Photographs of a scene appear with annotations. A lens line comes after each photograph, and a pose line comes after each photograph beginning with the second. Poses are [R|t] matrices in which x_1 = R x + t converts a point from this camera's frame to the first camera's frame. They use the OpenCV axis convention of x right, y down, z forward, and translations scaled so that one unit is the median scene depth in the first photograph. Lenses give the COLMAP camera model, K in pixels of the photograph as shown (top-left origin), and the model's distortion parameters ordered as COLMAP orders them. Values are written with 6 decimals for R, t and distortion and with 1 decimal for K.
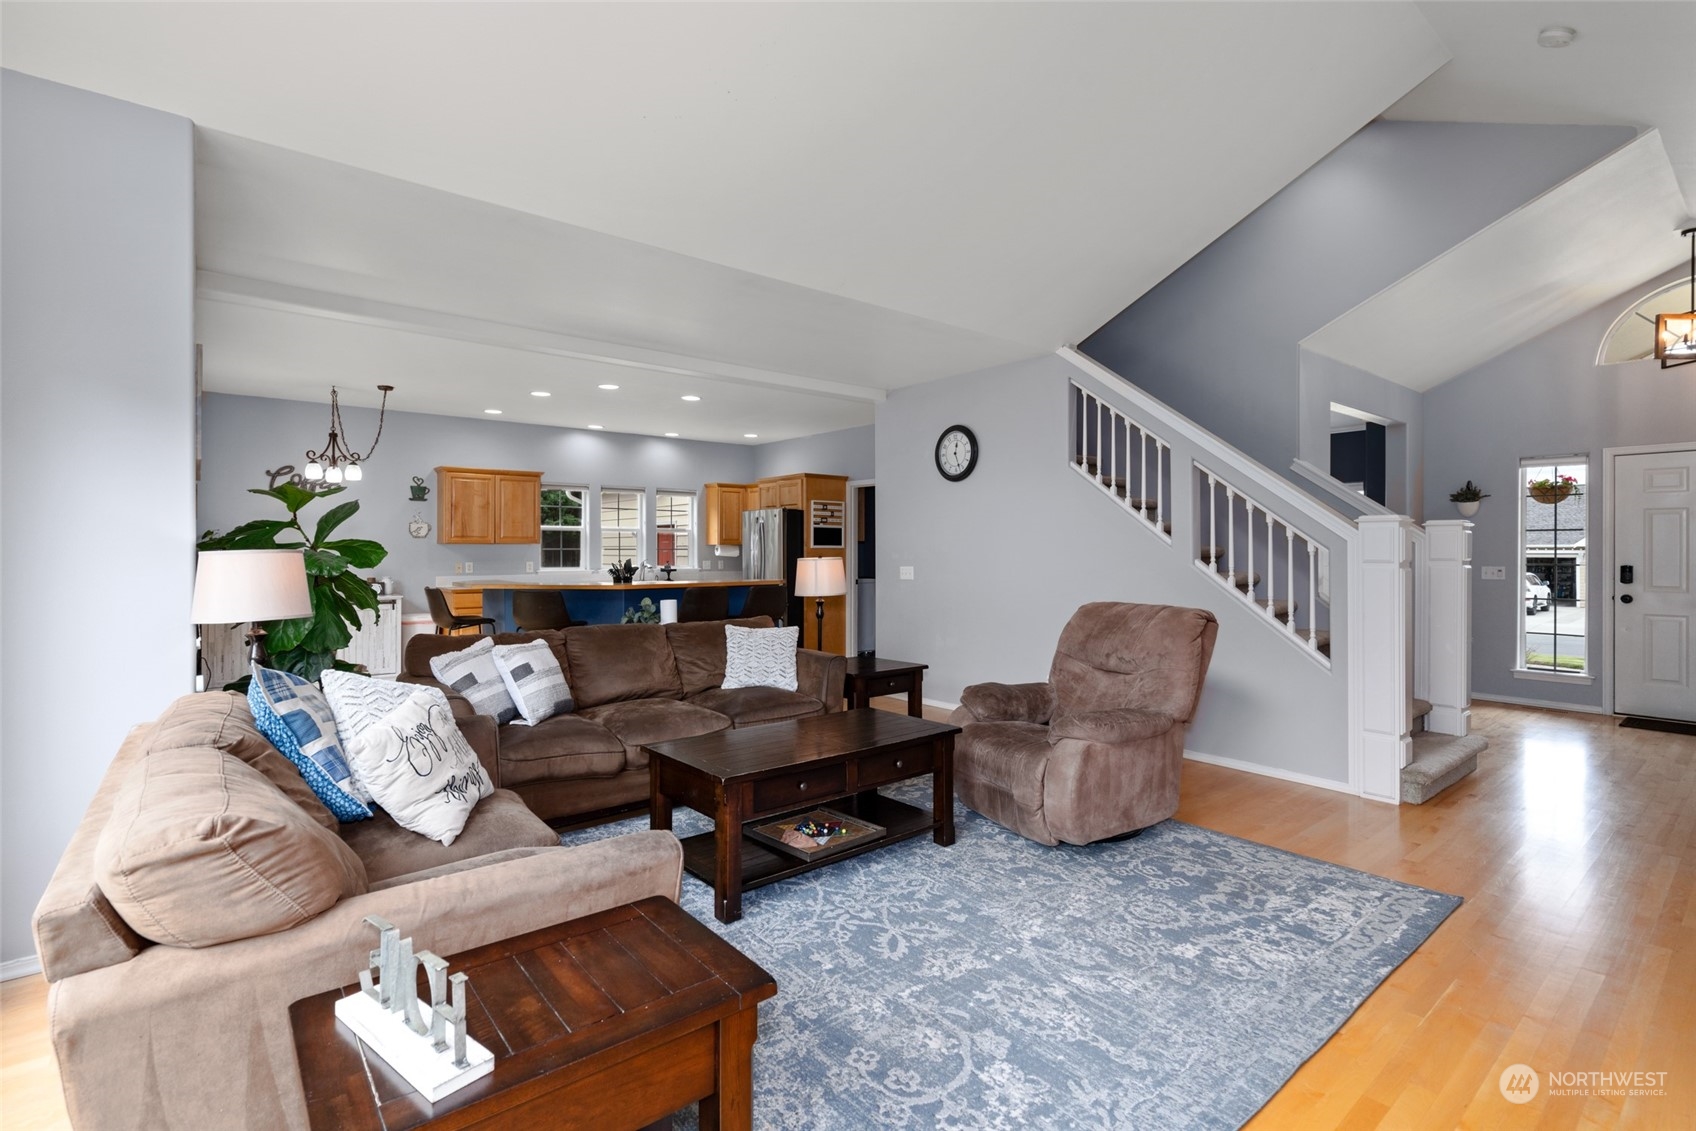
lens RADIAL K [[780.1, 0, 849.3], [0, 780.1, 560.3], [0, 0, 1]] dist [-0.012598, 0.003538]
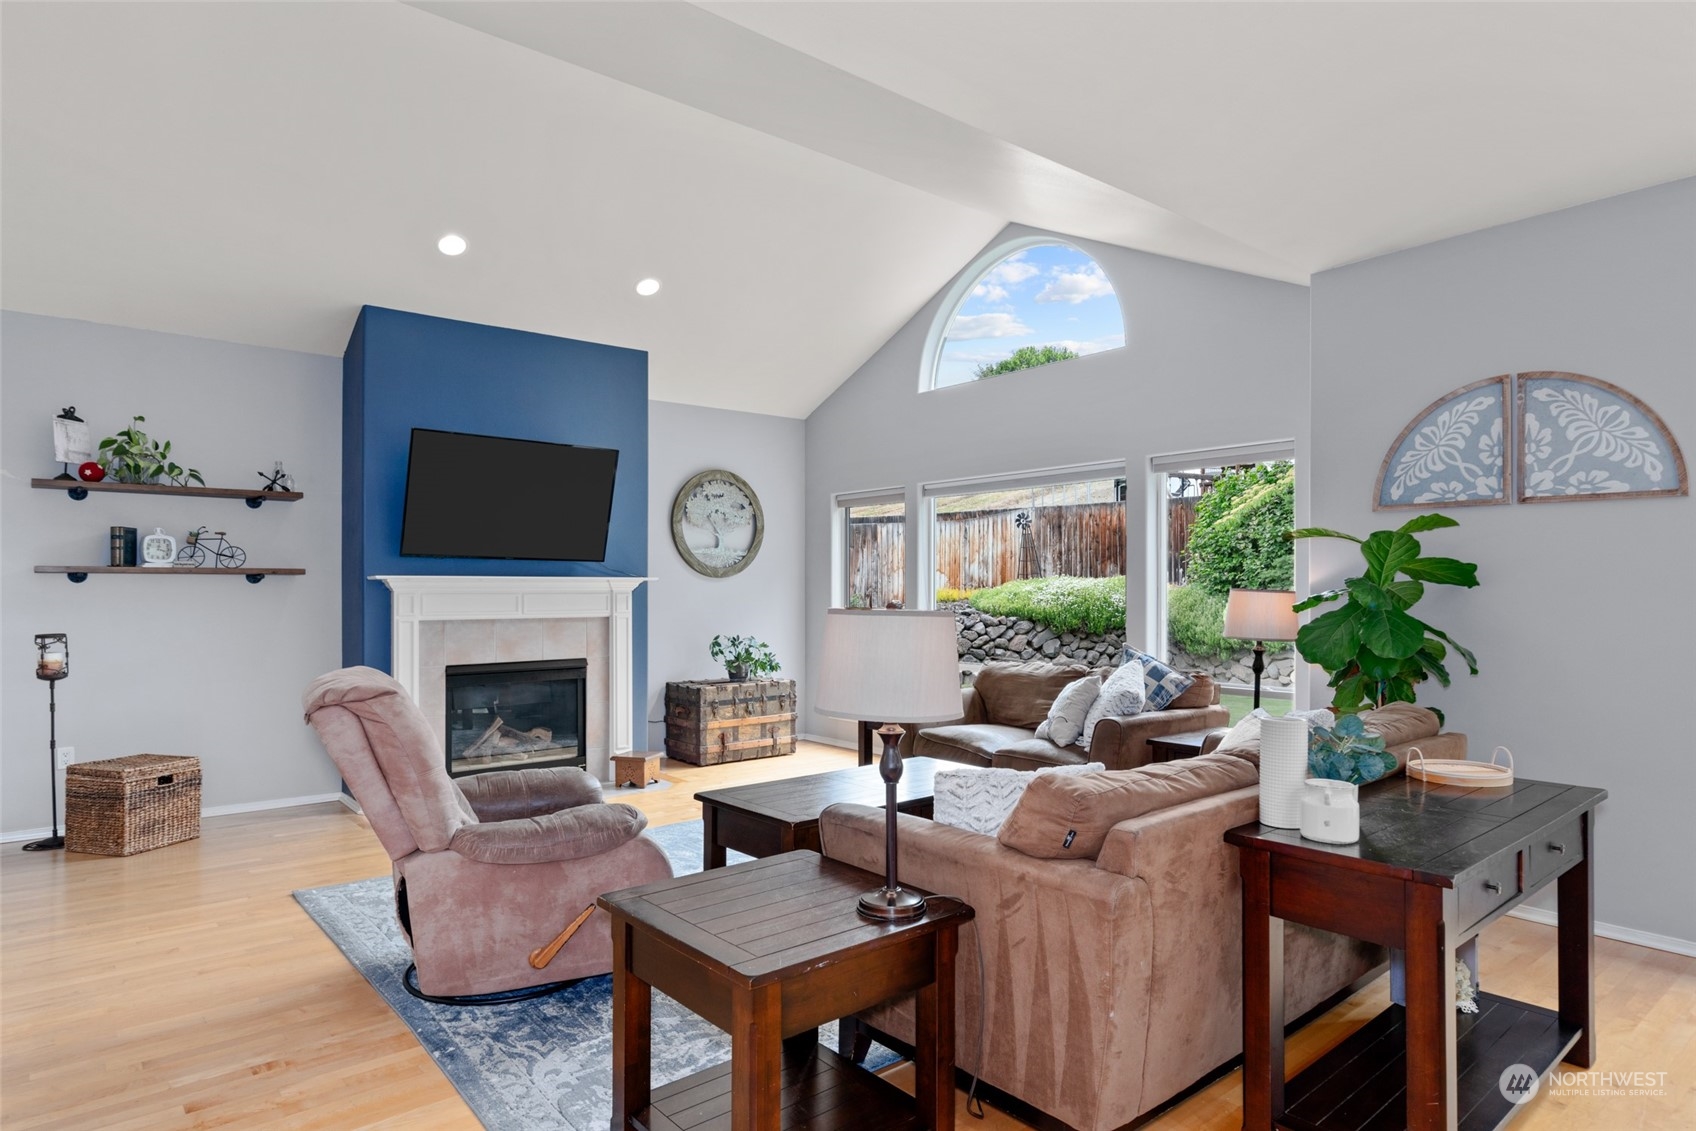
lens RADIAL K [[973.1, 0, 816.0], [0, 973.1, 587.4], [0, 0, 1]] dist [0.007259, -0.002857]
pose [[-0.999466, -0.000738, 0.032655, -0.027417], [-0.000390, 0.999943, 0.010633, -0.027938], [-0.032661, 0.010615, -0.999410, 2.486328]]
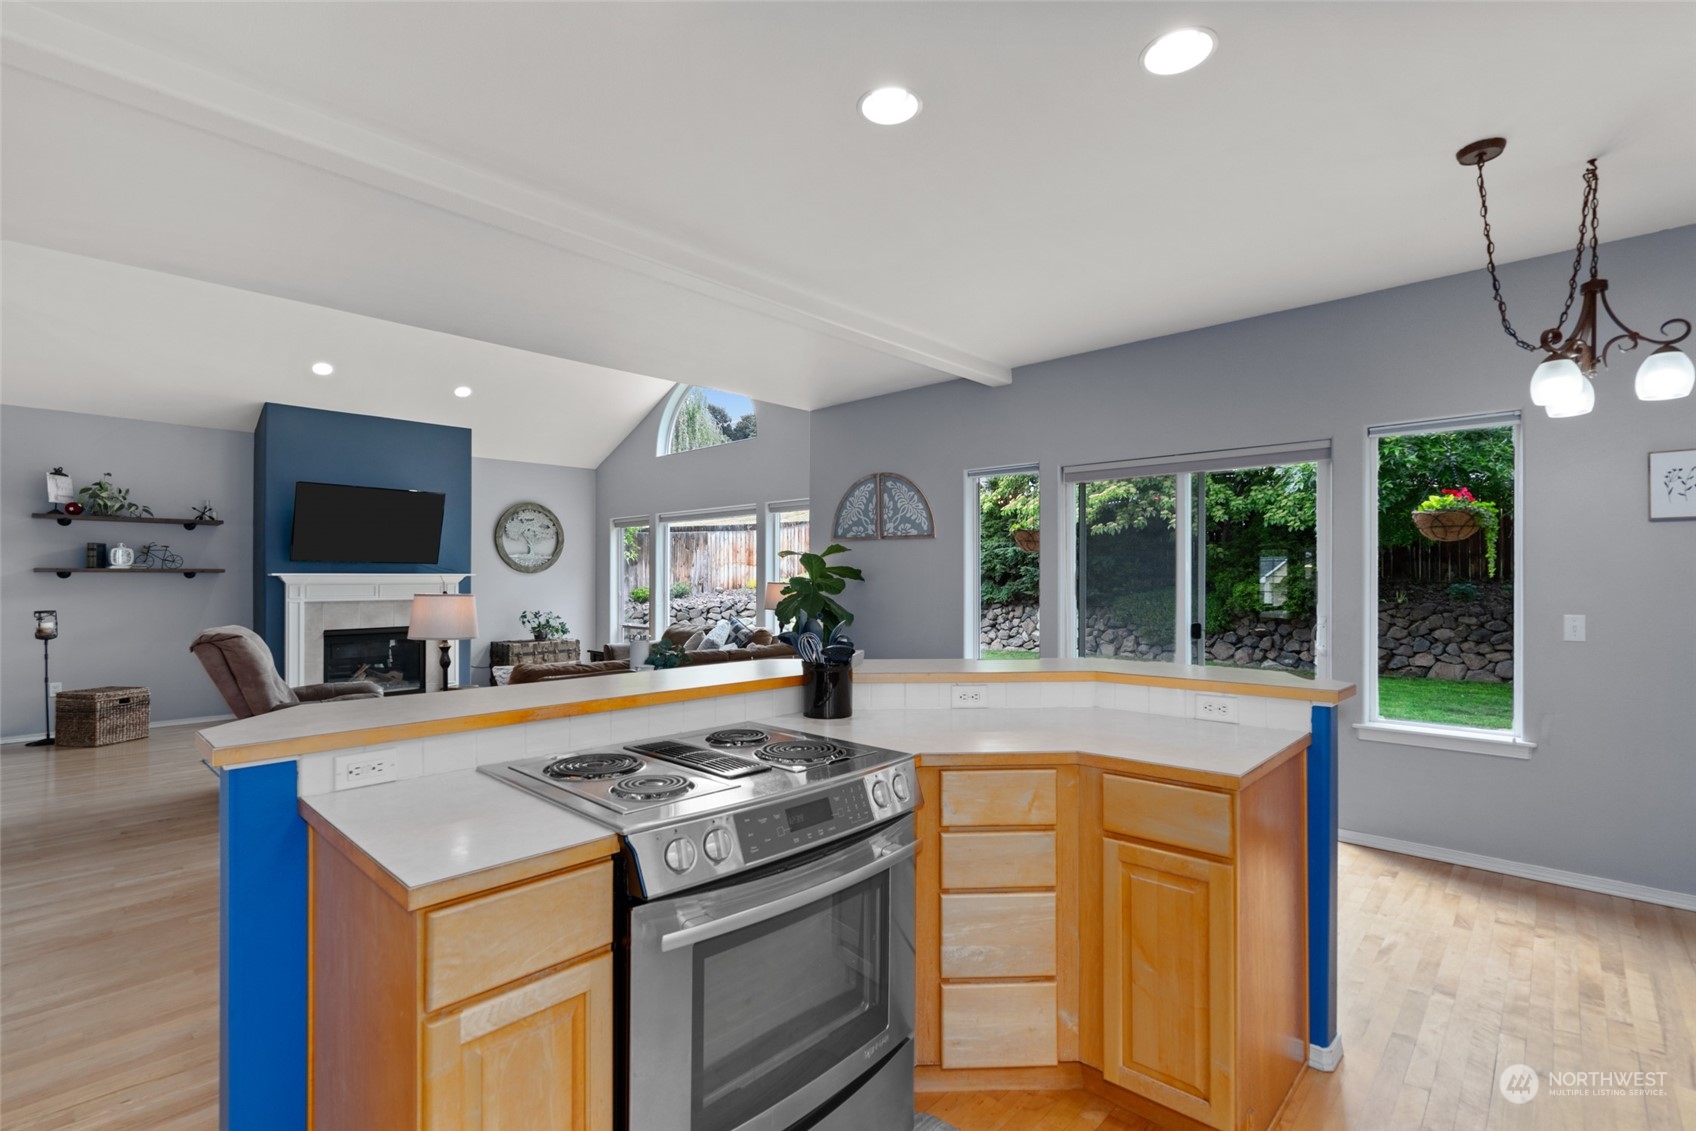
lens RADIAL K [[780.1, 0, 834.4], [0, 780.1, 574.7], [0, 0, 1]] dist [-0.012598, 0.003538]
pose [[-0.994588, -0.001114, -0.103893, -0.593242], [-0.001975, 0.999965, 0.008177, -0.049693], [0.103880, 0.008338, -0.994555, 3.188623]]
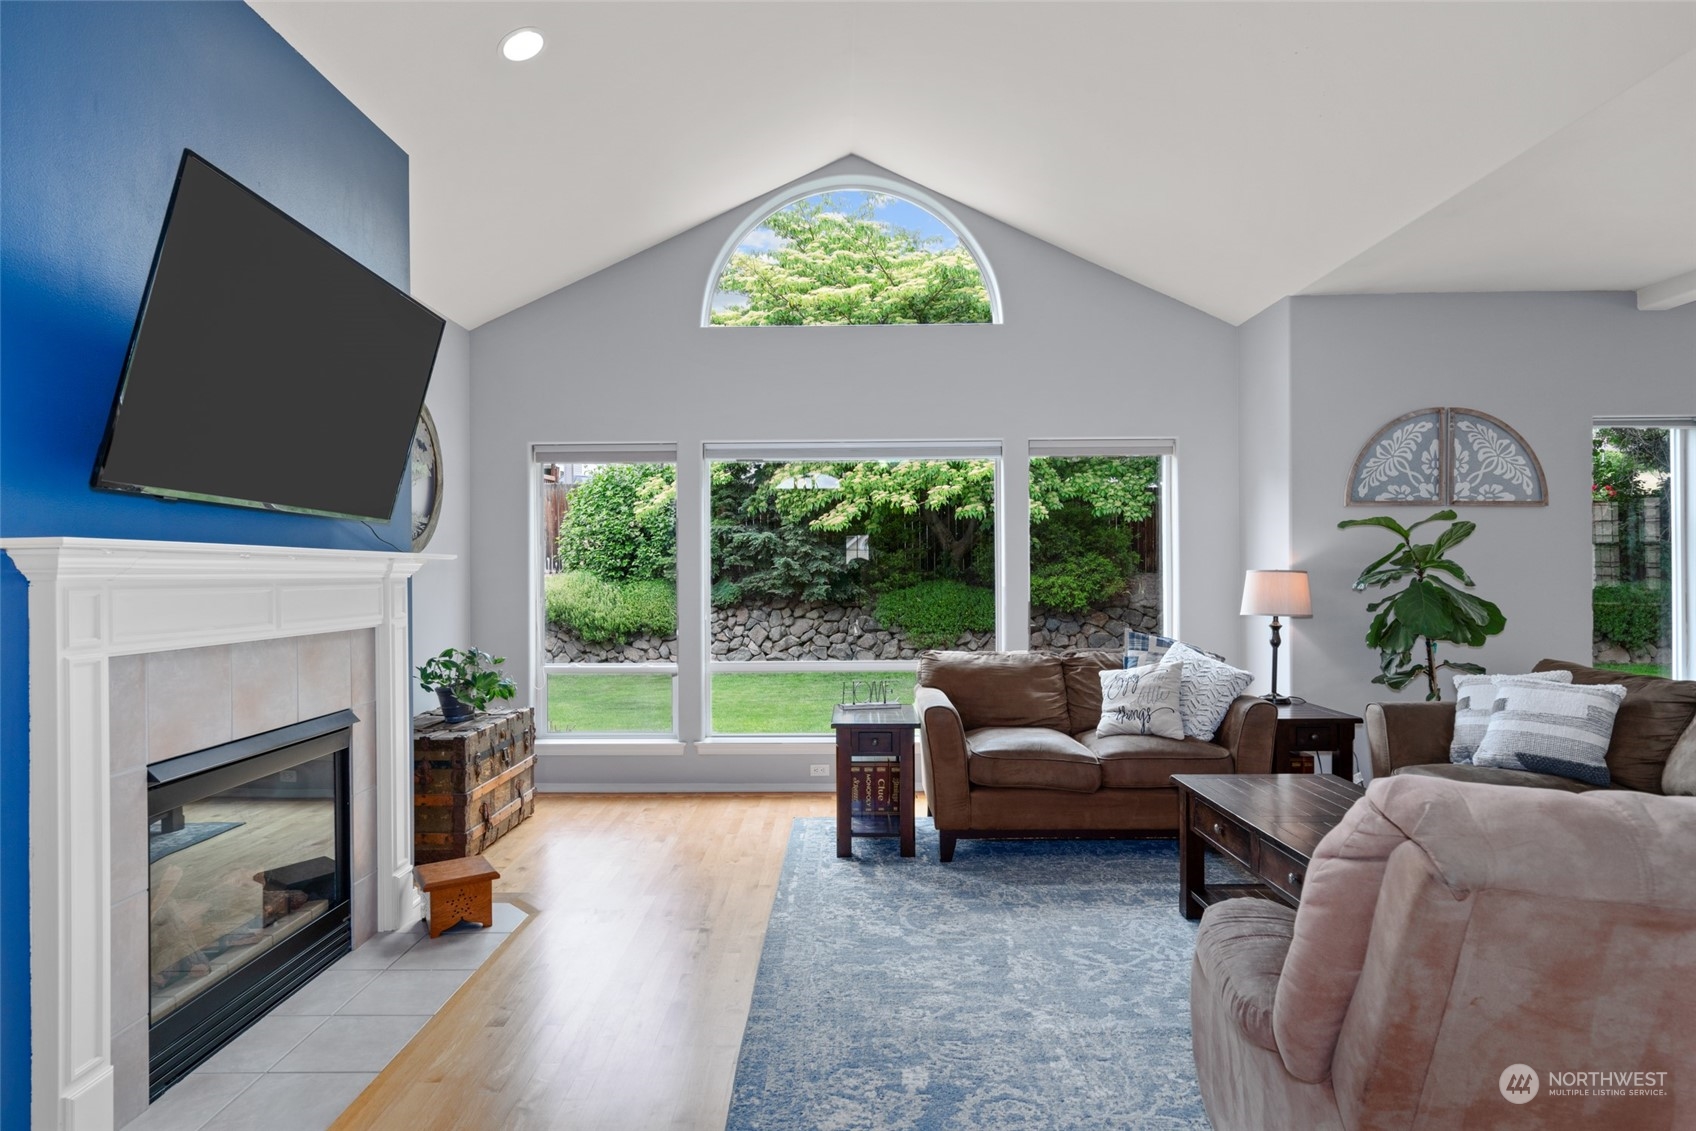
lens RADIAL K [[930.2, 0, 809.8], [0, 930.2, 583.1], [0, 0, 1]] dist [0.003482, 0.001398]
pose [[-0.663887, 0.010751, -0.747756, 1.088523], [-0.003279, 0.999845, 0.017286, -0.012688], [0.747826, 0.013928, -0.663749, 1.389515]]
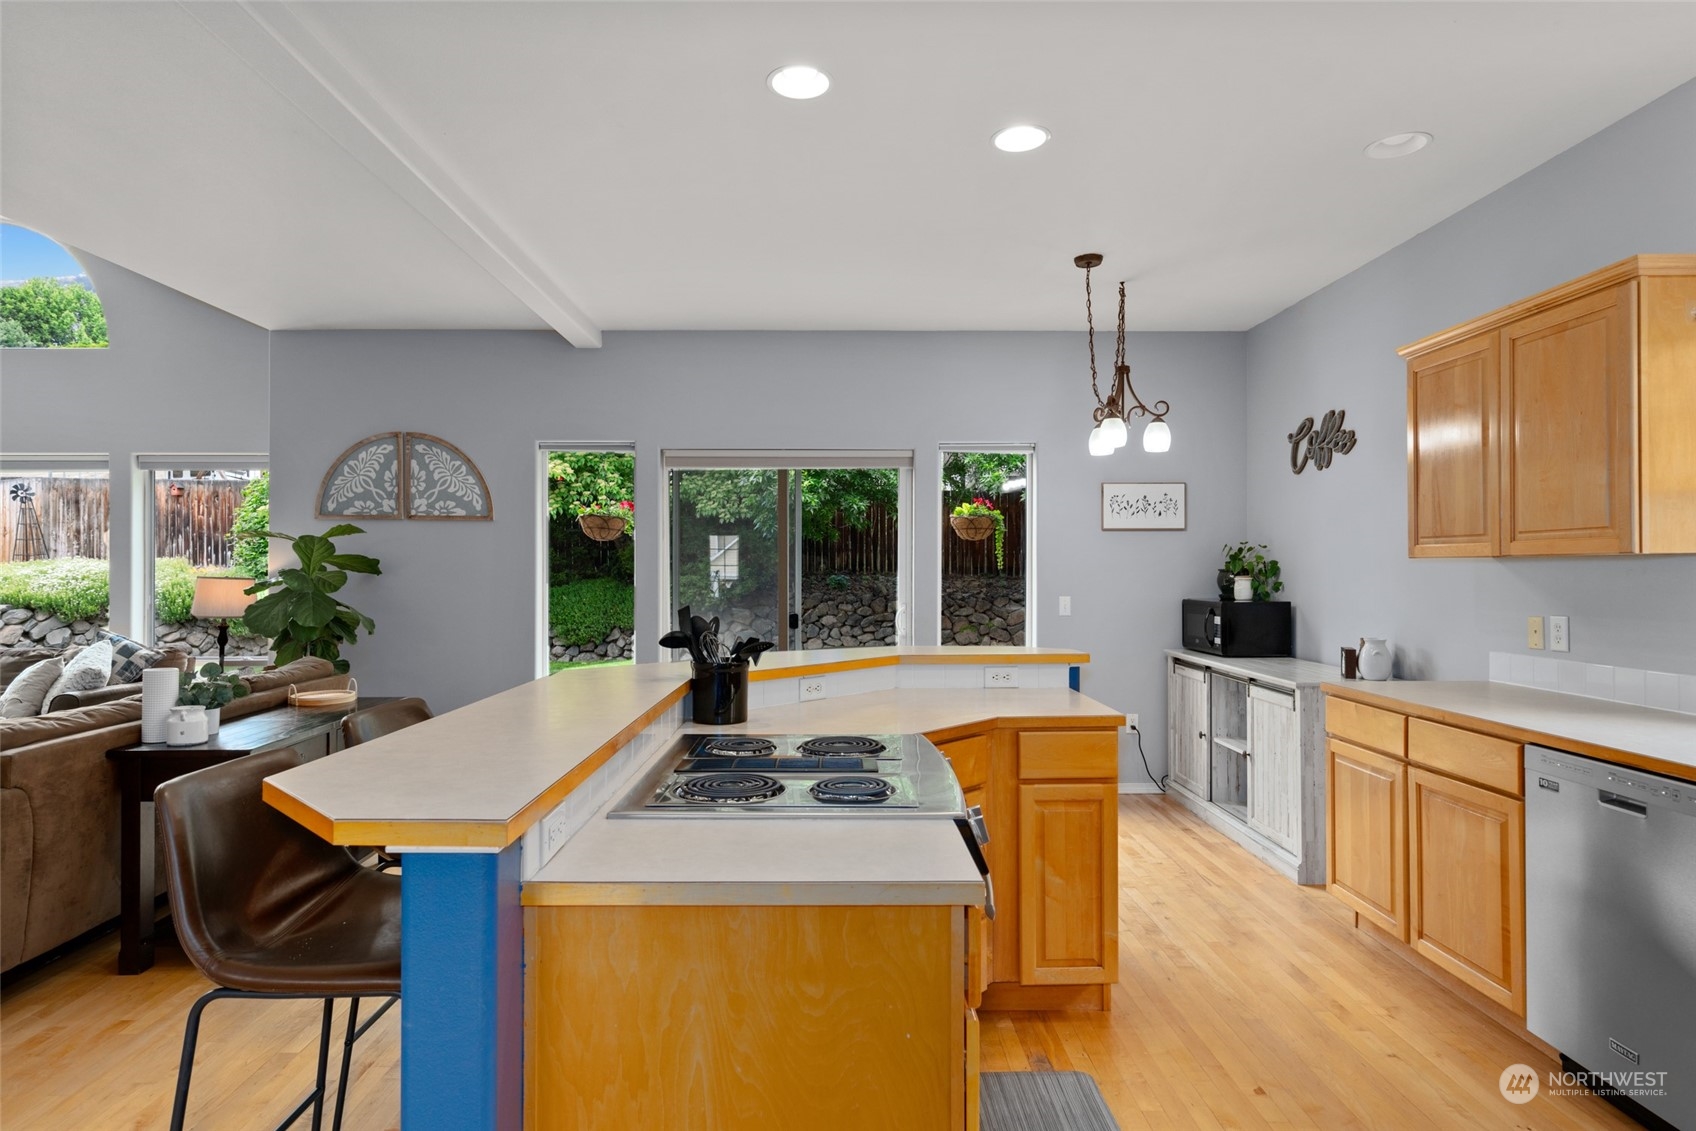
lens RADIAL K [[930.2, 0, 848.2], [0, 930.2, 572.1], [0, 0, 1]] dist [0.003482, 0.001398]
pose [[-0.631509, 0.001559, -0.775367, -0.036334], [-0.009545, 0.999907, 0.009785, -0.047319], [0.775310, 0.013580, -0.631435, 3.018880]]
